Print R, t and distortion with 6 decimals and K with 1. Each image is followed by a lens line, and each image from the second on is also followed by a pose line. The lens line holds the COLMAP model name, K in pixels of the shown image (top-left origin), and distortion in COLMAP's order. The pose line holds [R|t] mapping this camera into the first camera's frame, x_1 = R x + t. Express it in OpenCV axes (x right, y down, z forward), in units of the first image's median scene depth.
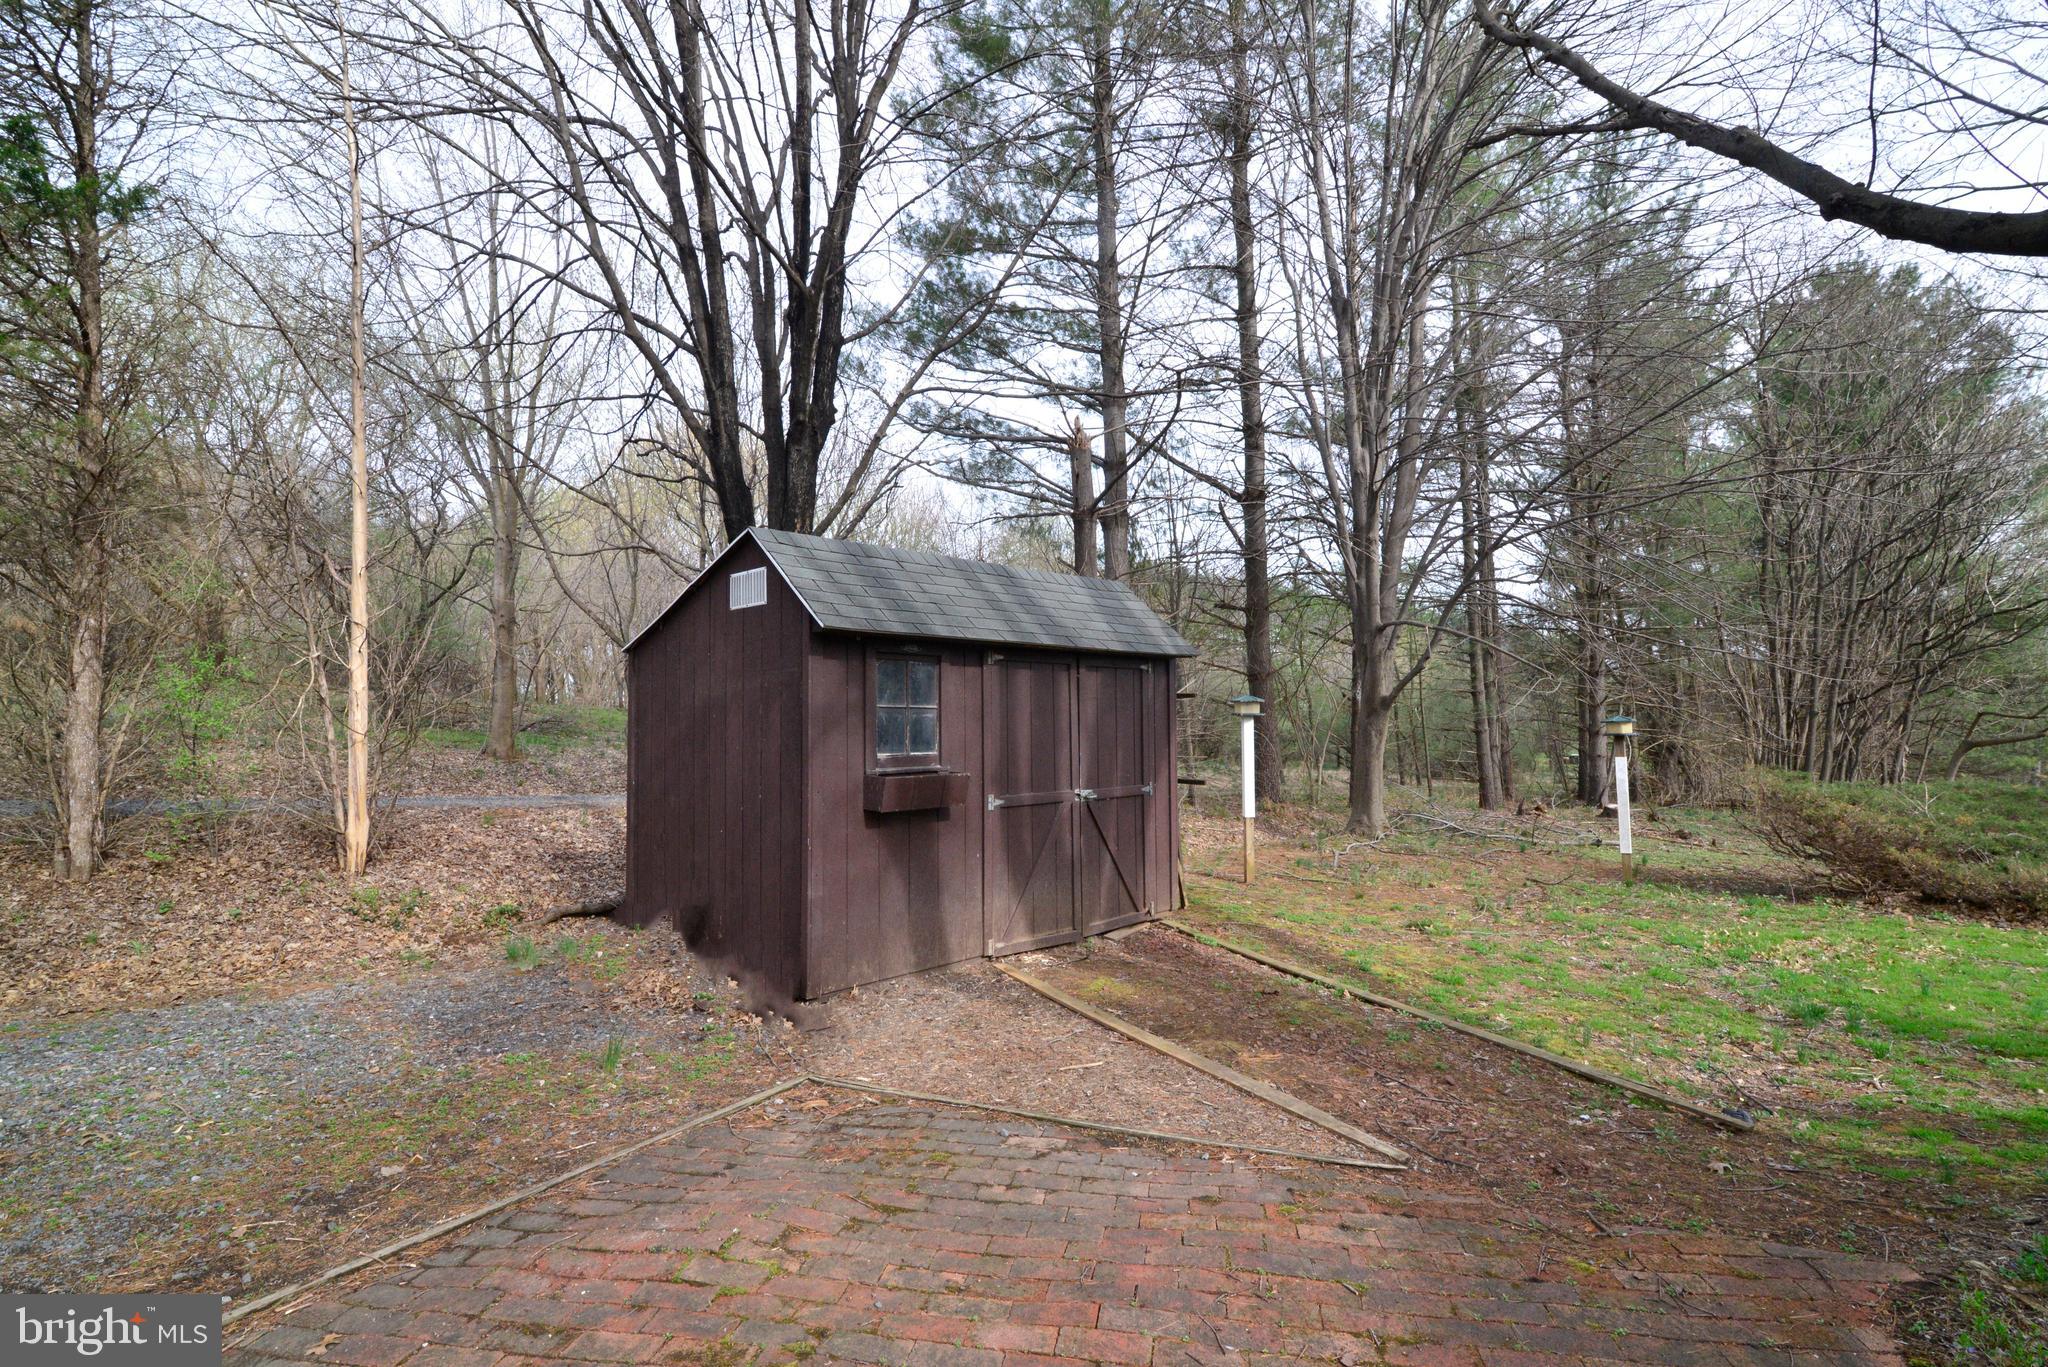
lens RADIAL K [[932.0, 0, 1028.3], [0, 932.0, 695.6], [0, 0, 1]] dist [-0.018871, 0.001270]
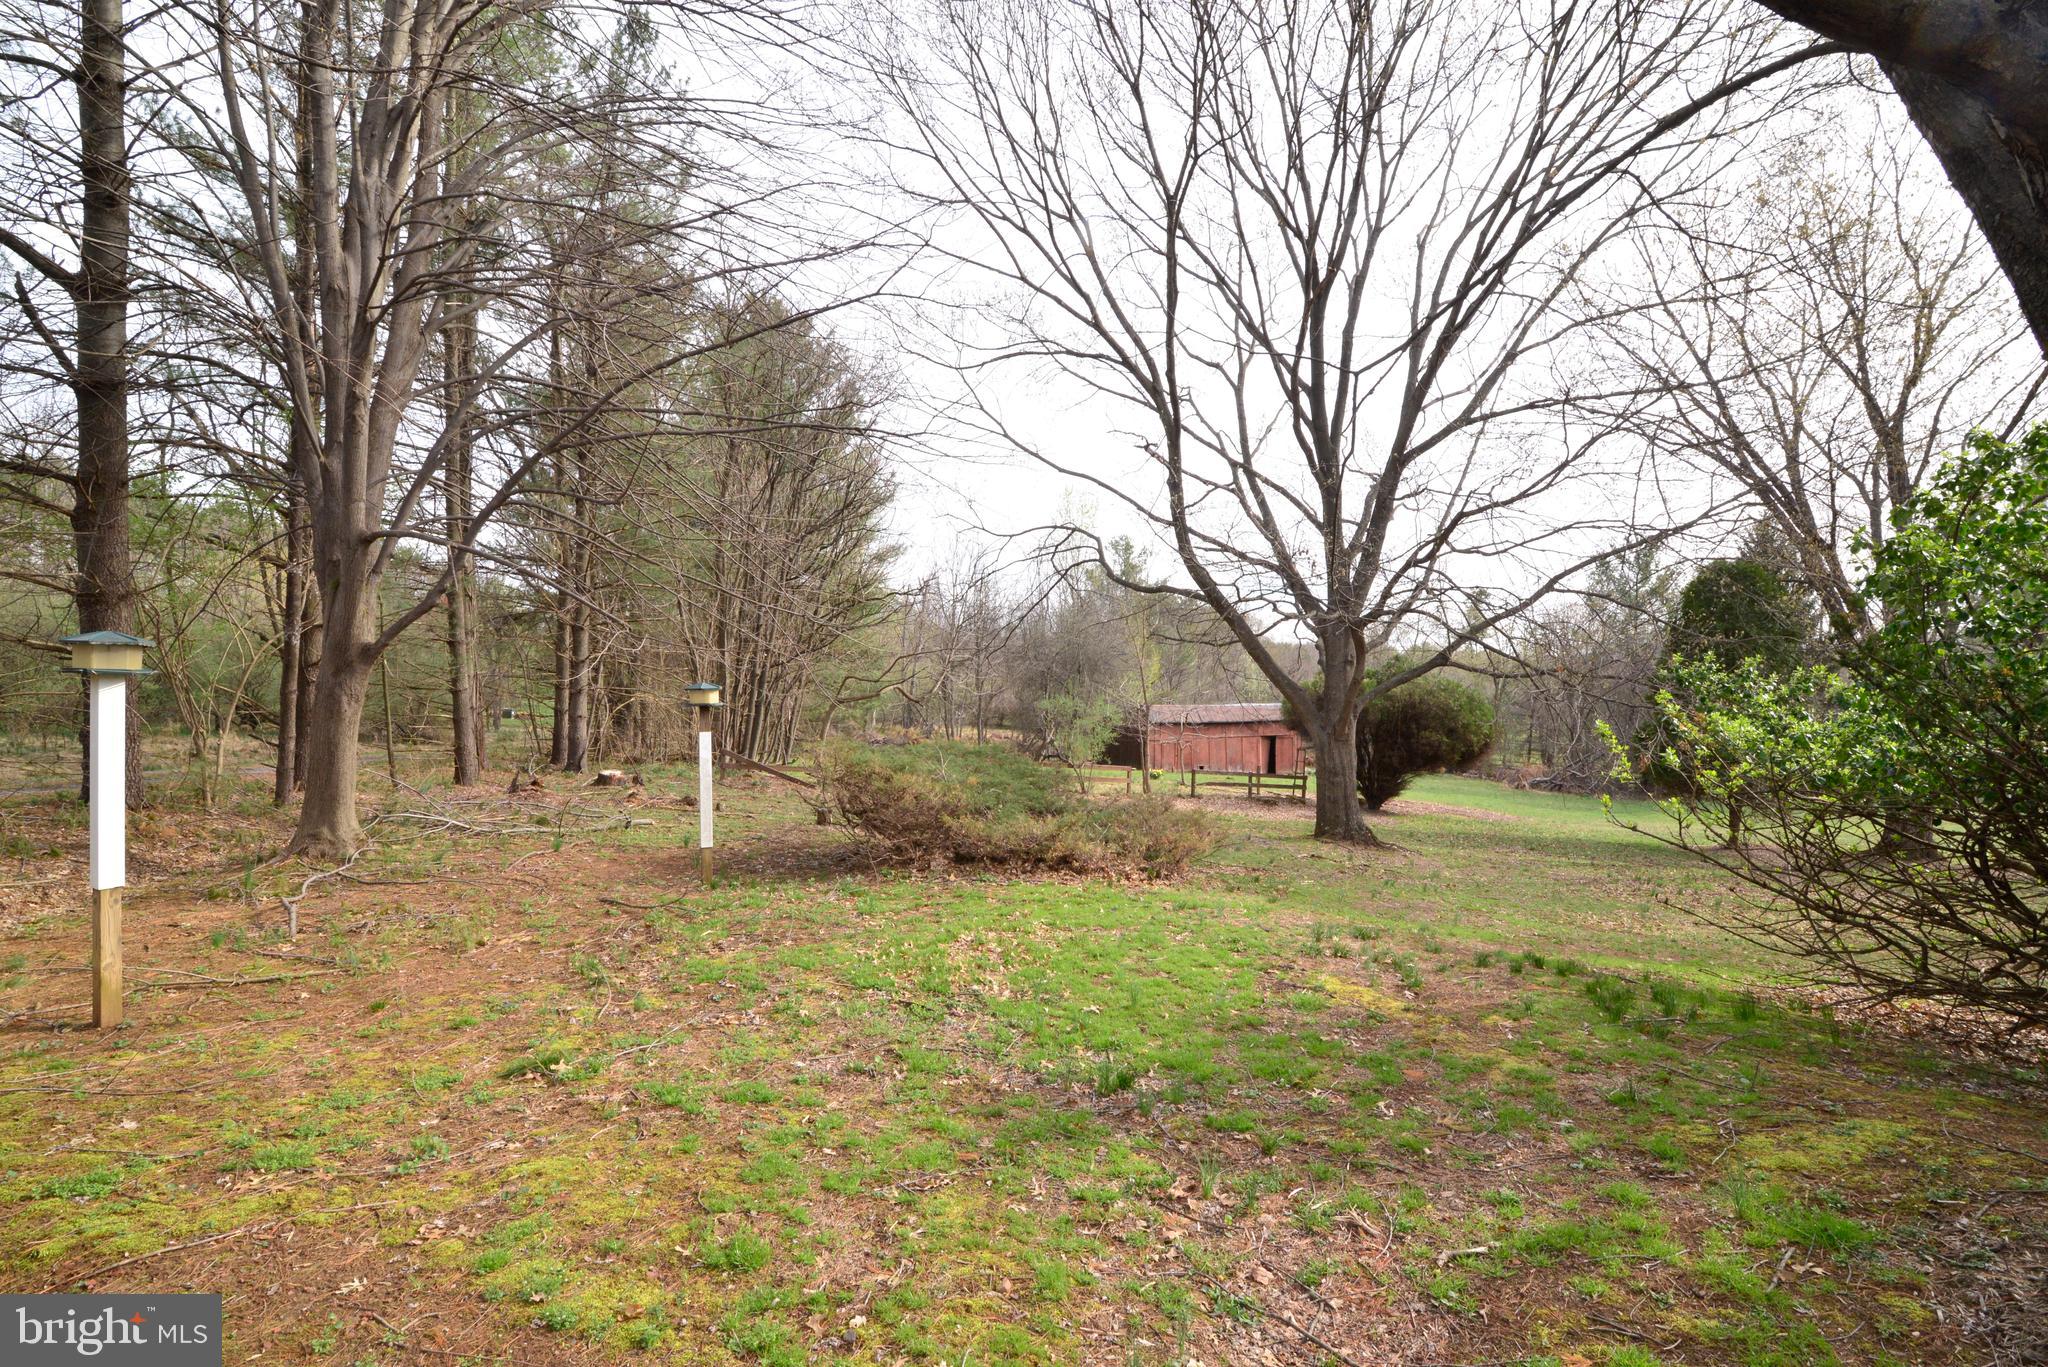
lens RADIAL K [[932.0, 0, 1025.7], [0, 932.0, 688.9], [0, 0, 1]] dist [-0.018871, 0.001270]
pose [[0.494027, 0.006980, 0.869419, 0.044026], [-0.045024, 0.998831, 0.017564, 0.000052], [-0.868280, -0.047822, 0.493764, 0.264785]]
